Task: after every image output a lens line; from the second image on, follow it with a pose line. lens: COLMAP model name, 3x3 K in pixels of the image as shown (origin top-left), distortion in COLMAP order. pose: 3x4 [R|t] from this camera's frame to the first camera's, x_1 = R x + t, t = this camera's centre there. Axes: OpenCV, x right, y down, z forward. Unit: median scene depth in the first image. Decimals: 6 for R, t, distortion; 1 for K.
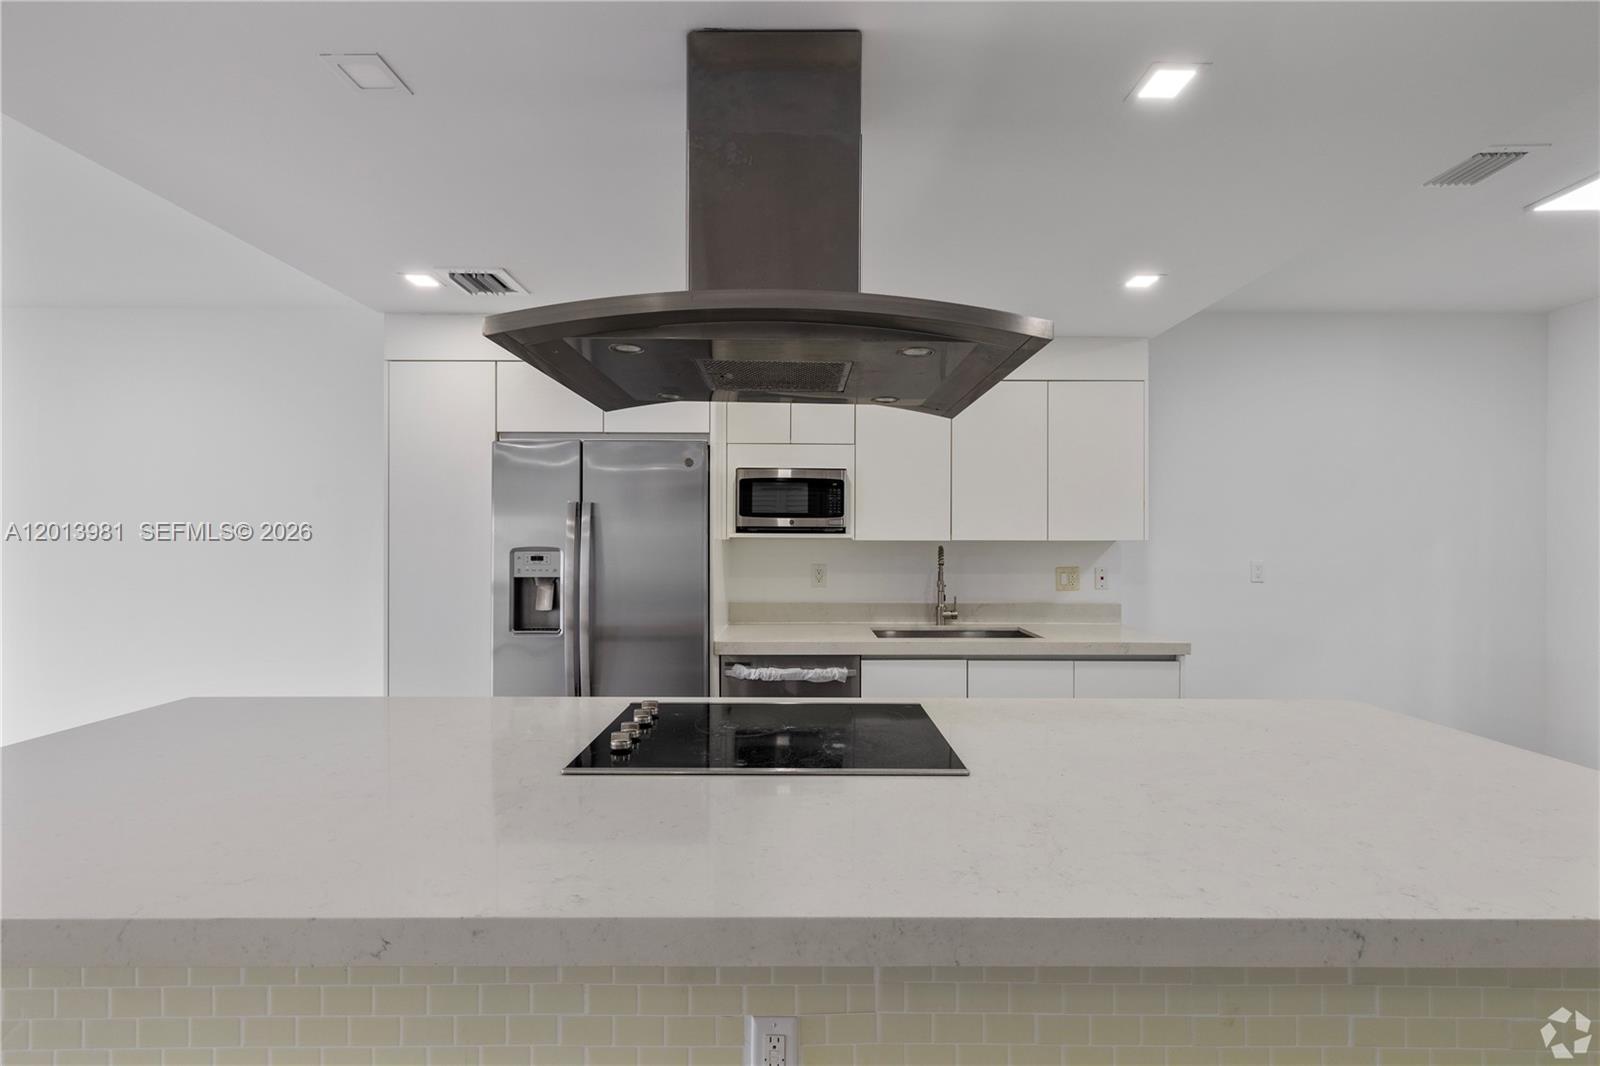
lens RADIAL K [[680.2, 0, 804.8], [0, 680.2, 536.8], [0, 0, 1]] dist [0.000936, 0.000127]
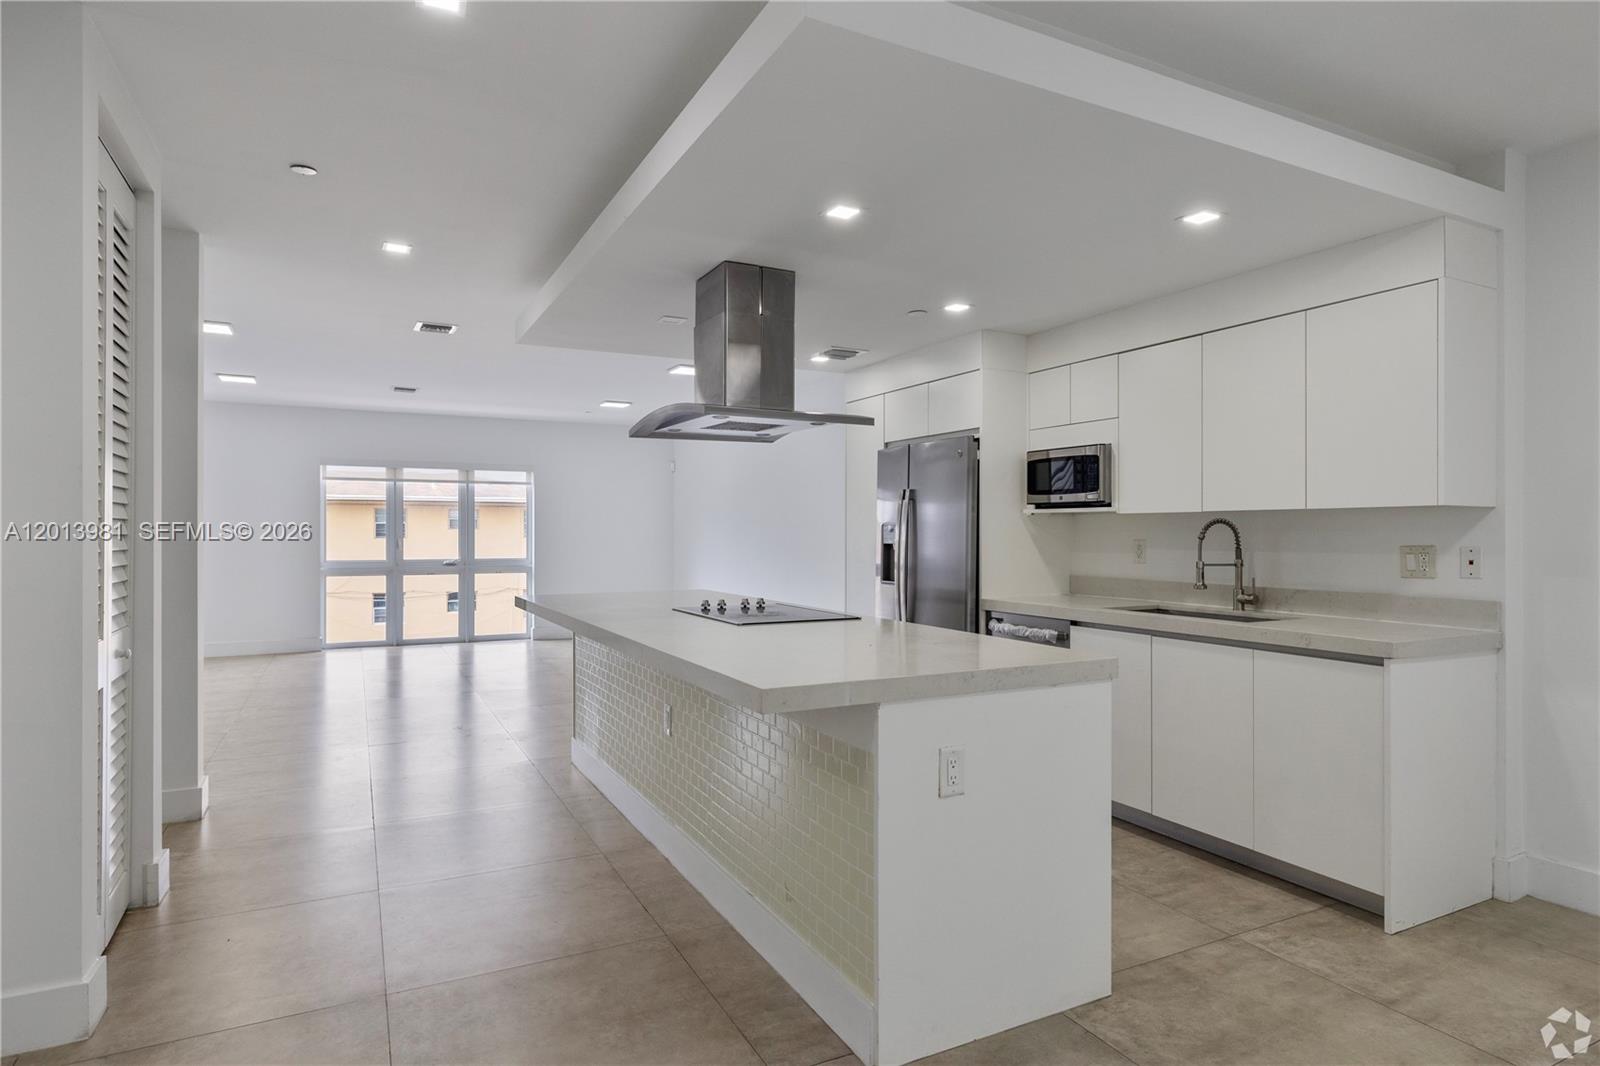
lens RADIAL K [[891.9, 0, 797.3], [0, 891.9, 535.6], [0, 0, 1]] dist [-0.044788, -0.000580]
pose [[0.439324, -0.000989, -0.898328, 1.054718], [0.001443, 0.999999, -0.000396, 0.037957], [0.898327, -0.001122, 0.439325, 0.008705]]
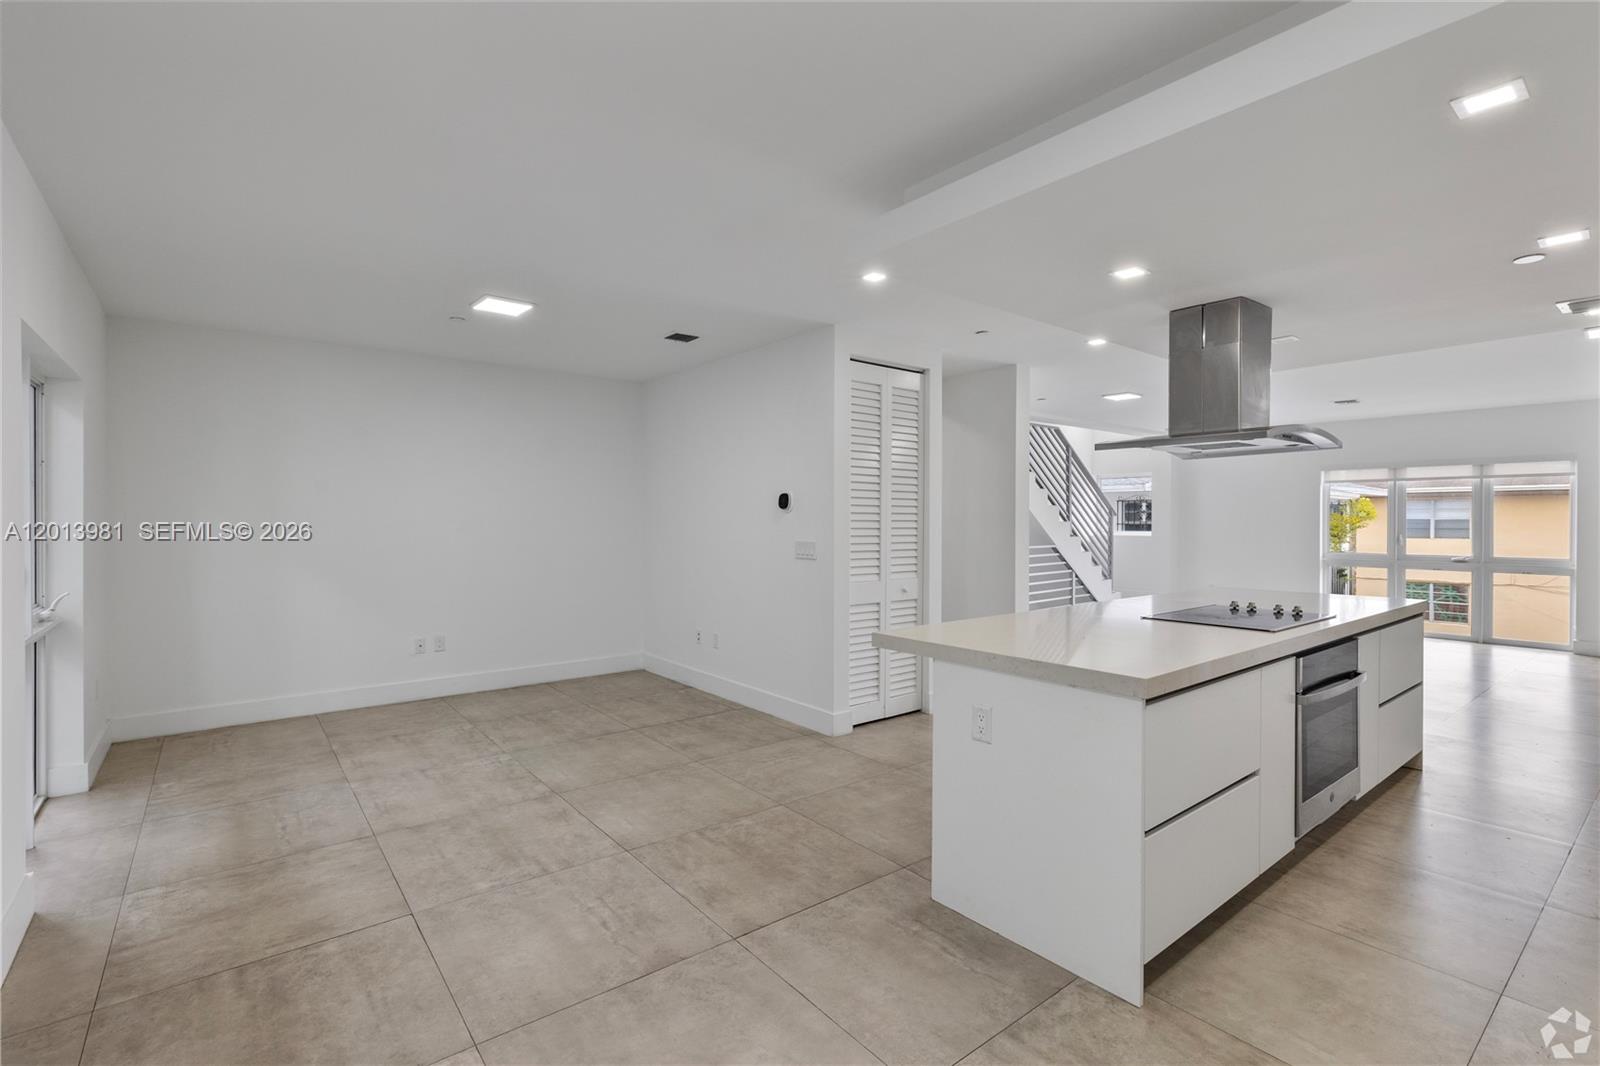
lens RADIAL K [[731.7, 0, 800.4], [0, 731.7, 525.9], [0, 0, 1]] dist [0.012883, 0.000236]
pose [[-0.793056, -0.000022, -0.609149, 1.110985], [-0.003567, 0.999983, 0.004609, 0.008239], [0.609139, 0.005828, -0.793042, 0.929475]]
